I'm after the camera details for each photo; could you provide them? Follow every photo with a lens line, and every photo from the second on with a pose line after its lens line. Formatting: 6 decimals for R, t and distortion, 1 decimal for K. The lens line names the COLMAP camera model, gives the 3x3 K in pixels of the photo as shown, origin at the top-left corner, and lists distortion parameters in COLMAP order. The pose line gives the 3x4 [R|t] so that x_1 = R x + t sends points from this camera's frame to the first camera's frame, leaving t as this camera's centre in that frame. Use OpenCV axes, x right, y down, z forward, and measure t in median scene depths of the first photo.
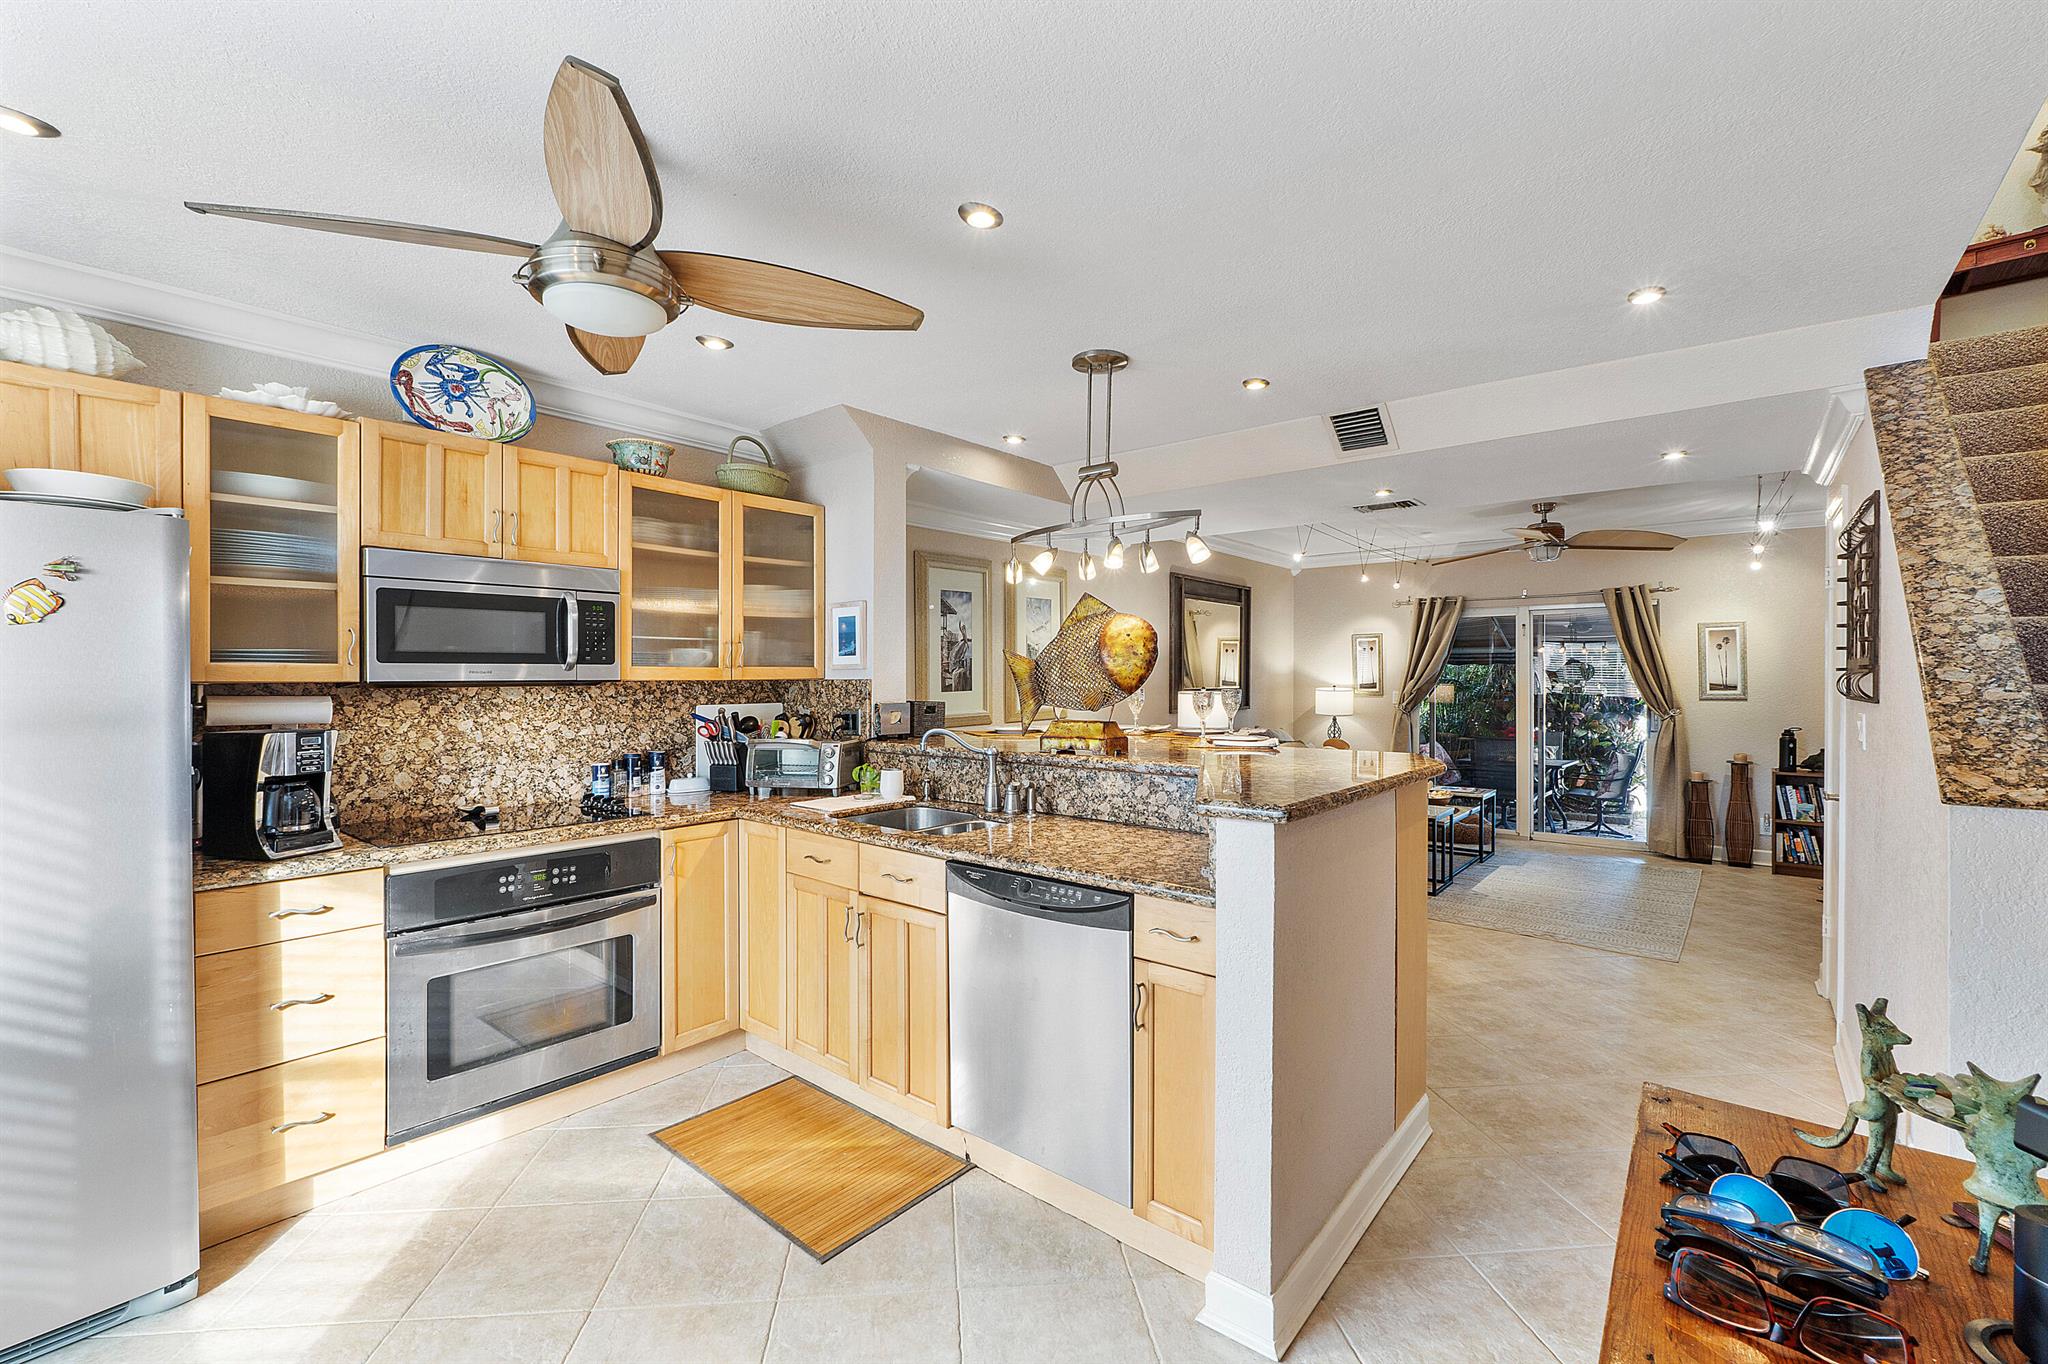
lens RADIAL K [[863.0, 0, 1004.1], [0, 863.0, 680.1], [0, 0, 1]] dist [-0.005271, -0.001538]
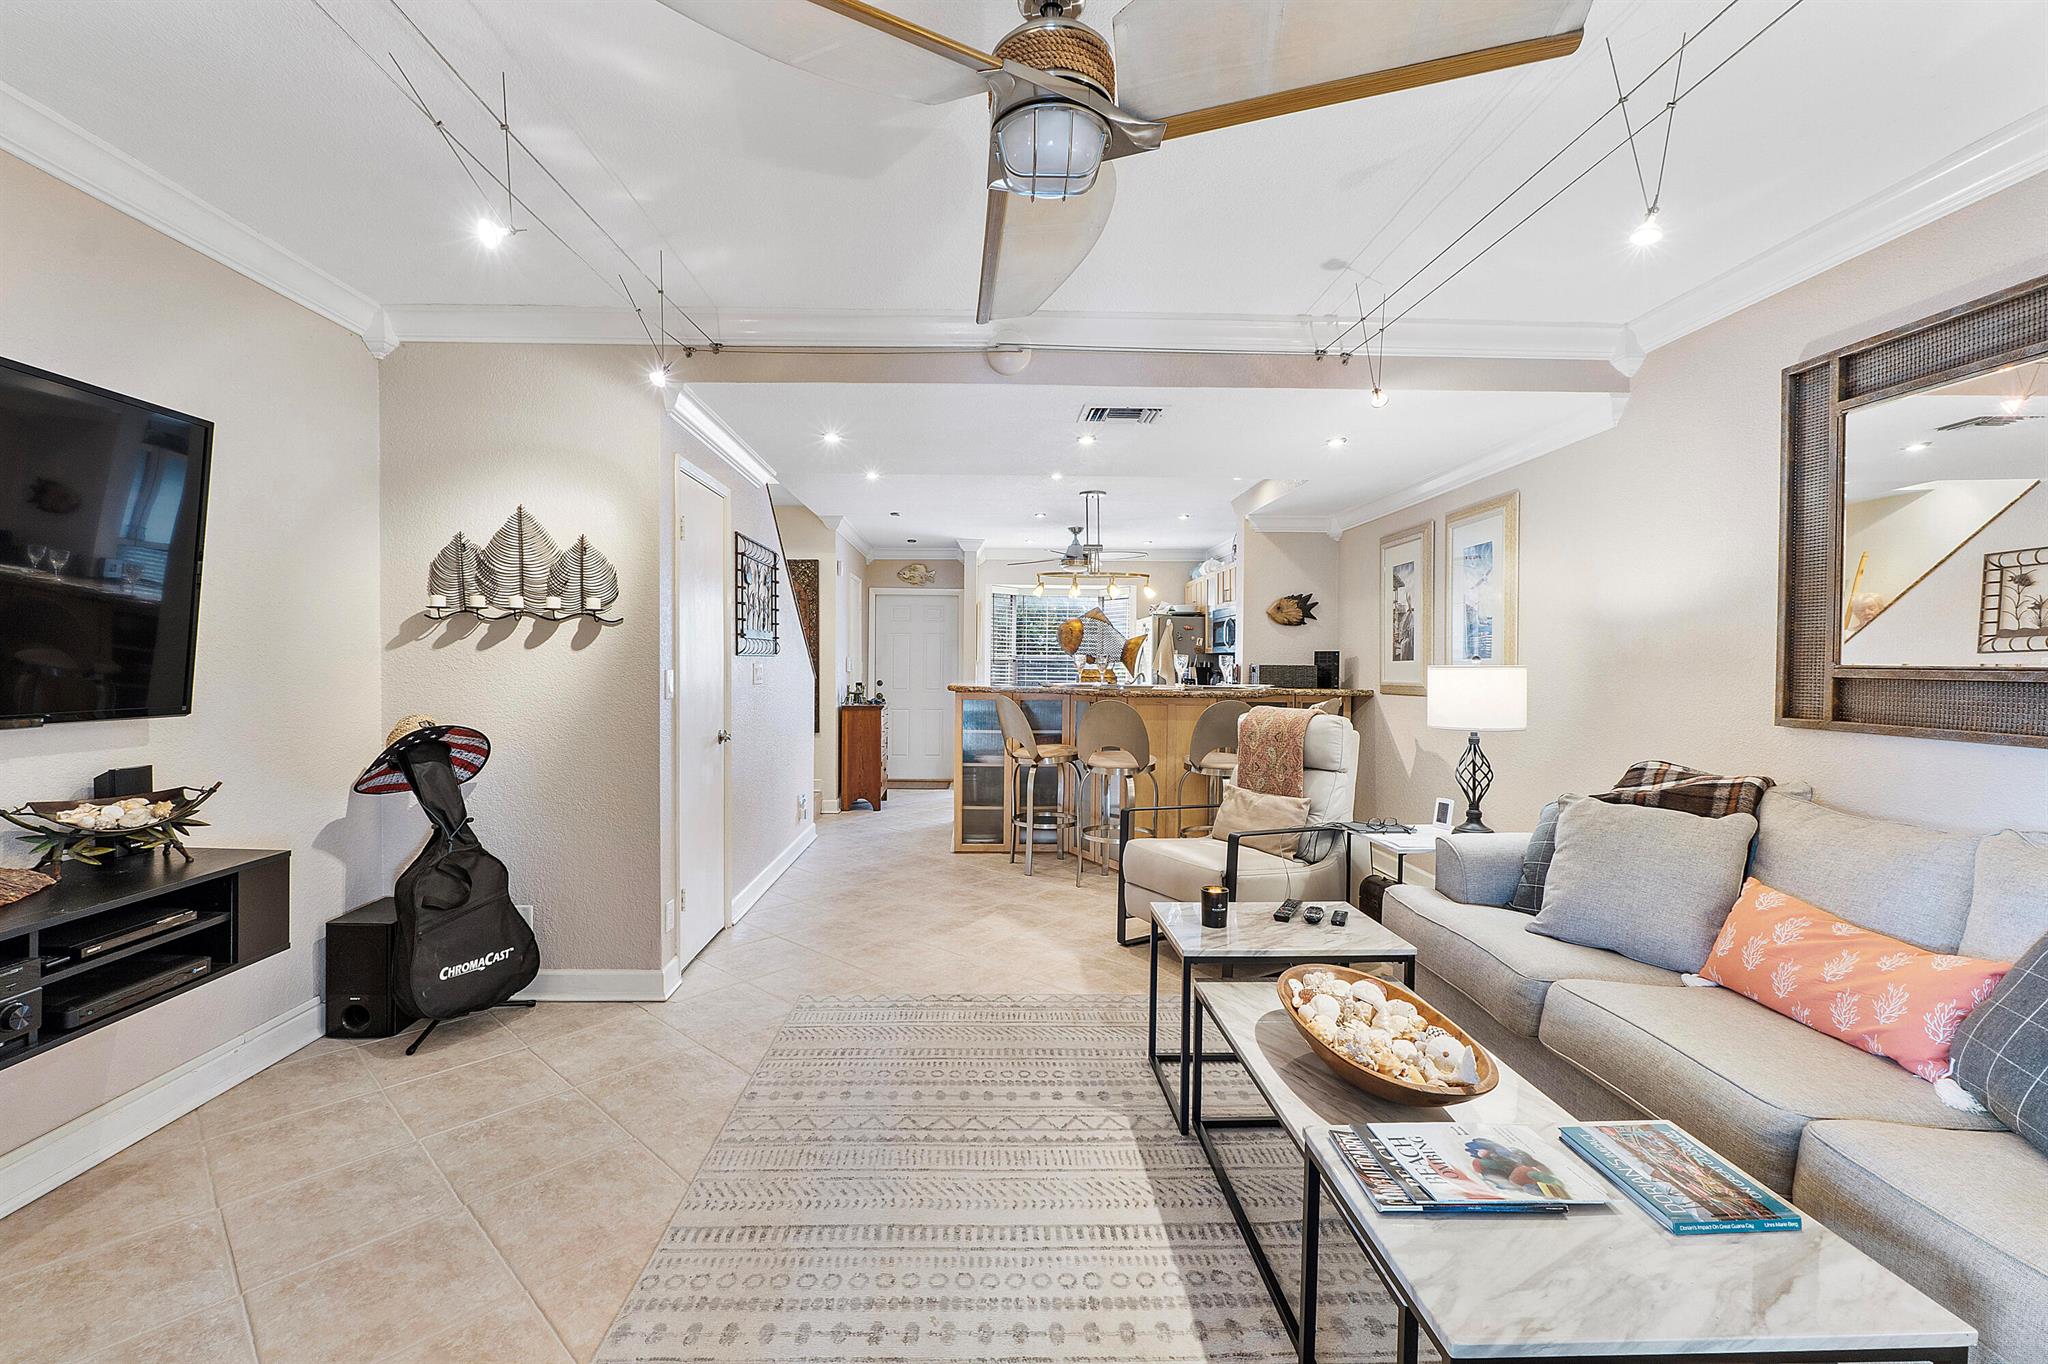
lens RADIAL K [[863.0, 0, 994.7], [0, 863.0, 676.9], [0, 0, 1]] dist [-0.005271, -0.001538]
pose [[-0.749976, 0.007343, -0.661425, 1.578524], [-0.009165, 0.999727, 0.021490, 0.023341], [0.661402, 0.022178, -0.749704, 2.296427]]
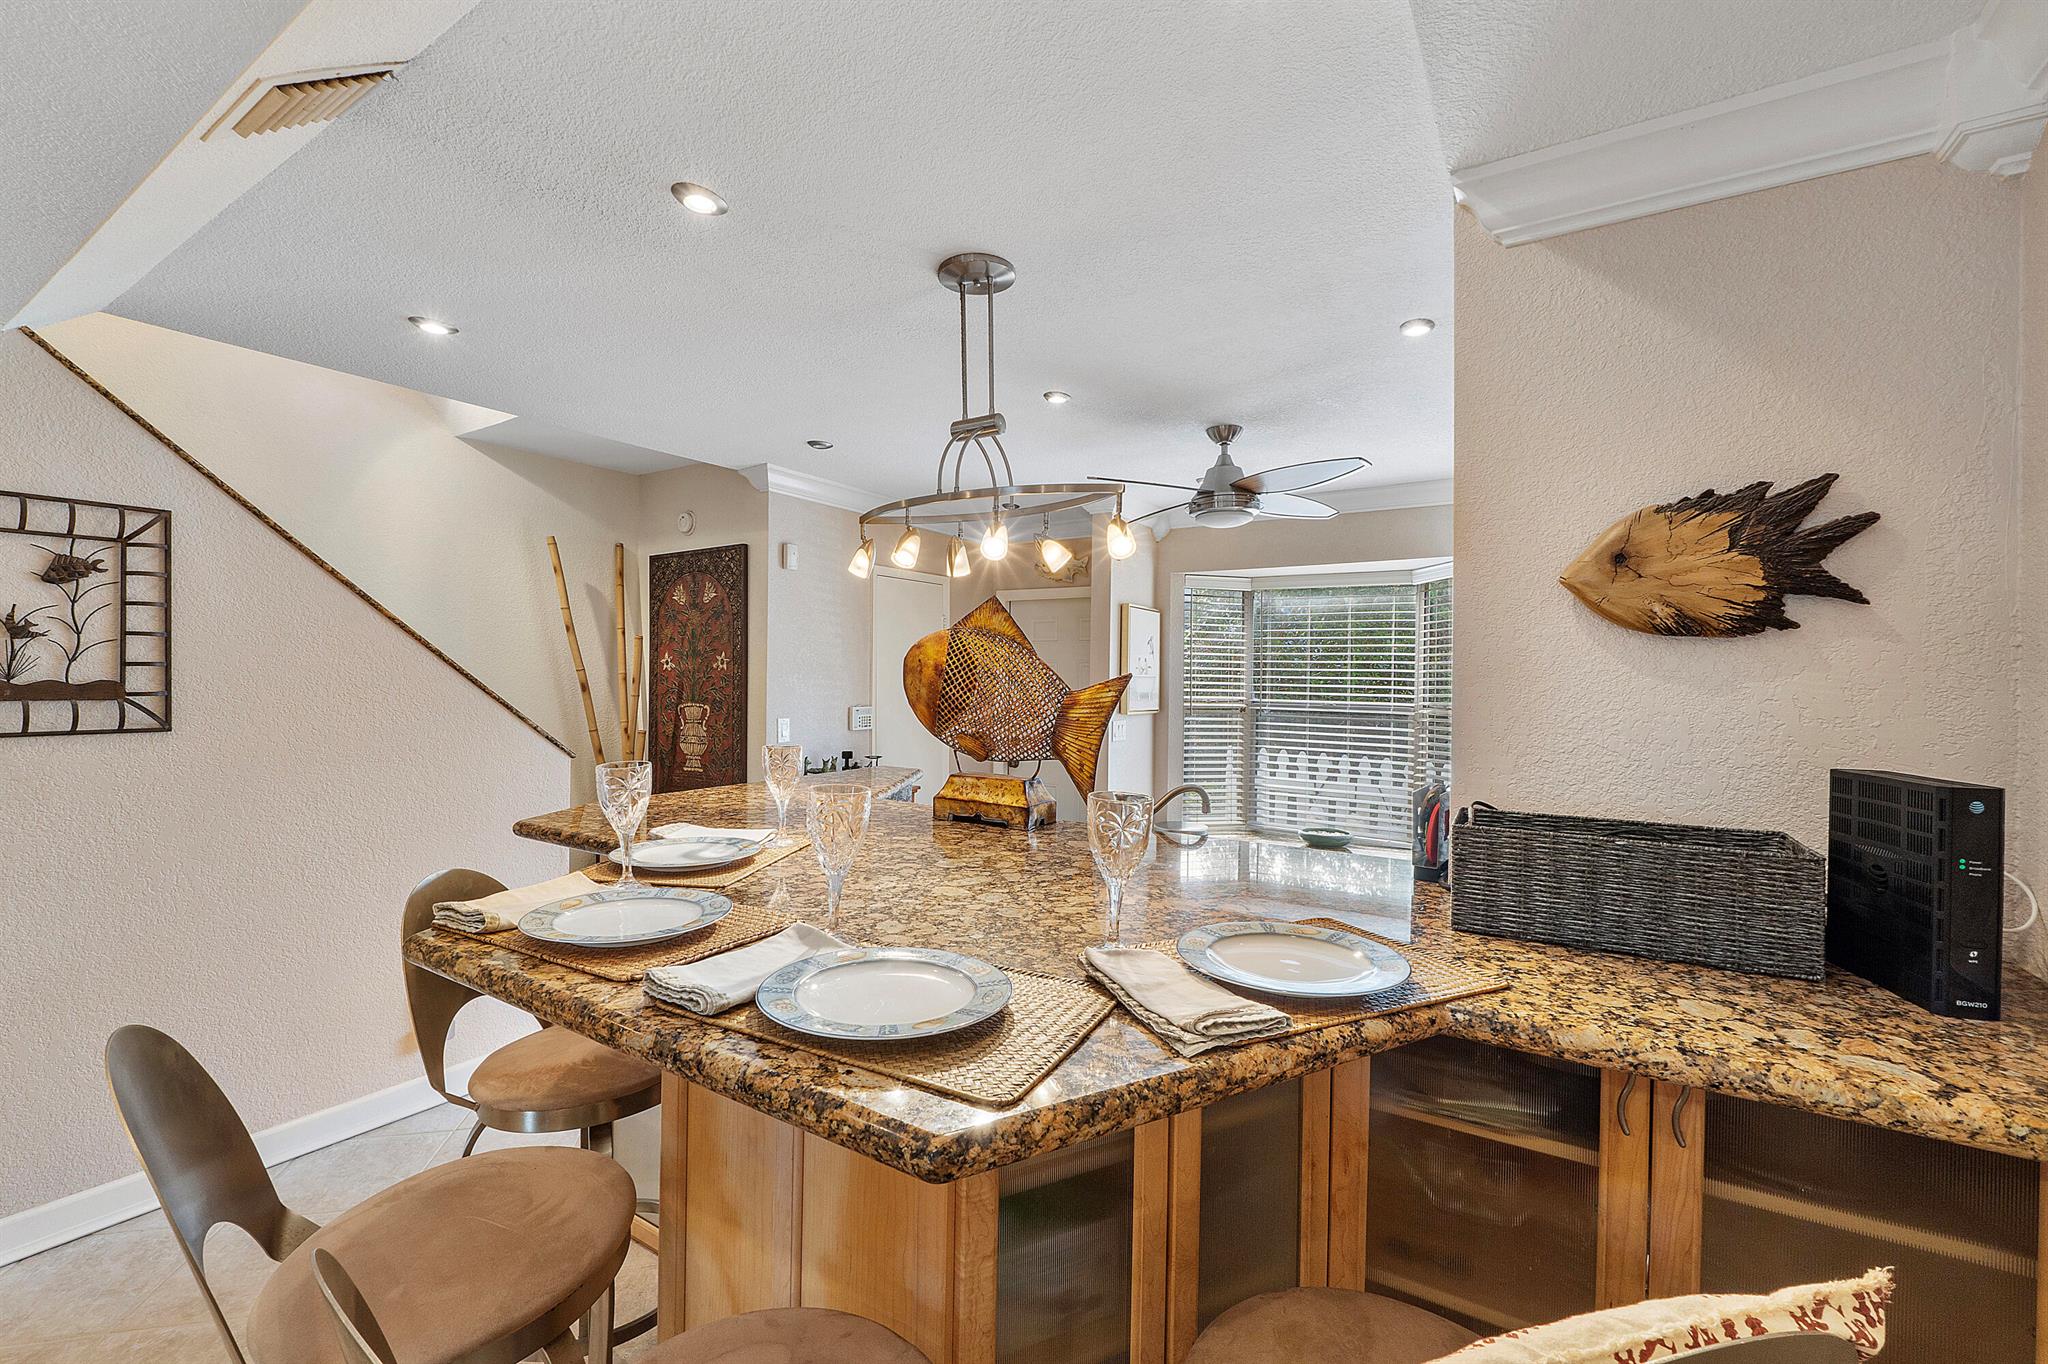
lens RADIAL K [[863.0, 0, 996.8], [0, 863.0, 671.3], [0, 0, 1]] dist [-0.005271, -0.001538]
pose [[-0.992170, -0.007958, -0.124639, 0.173089], [-0.007525, 0.999964, -0.003945, -0.036186], [0.124666, -0.002976, -0.992194, 1.642589]]
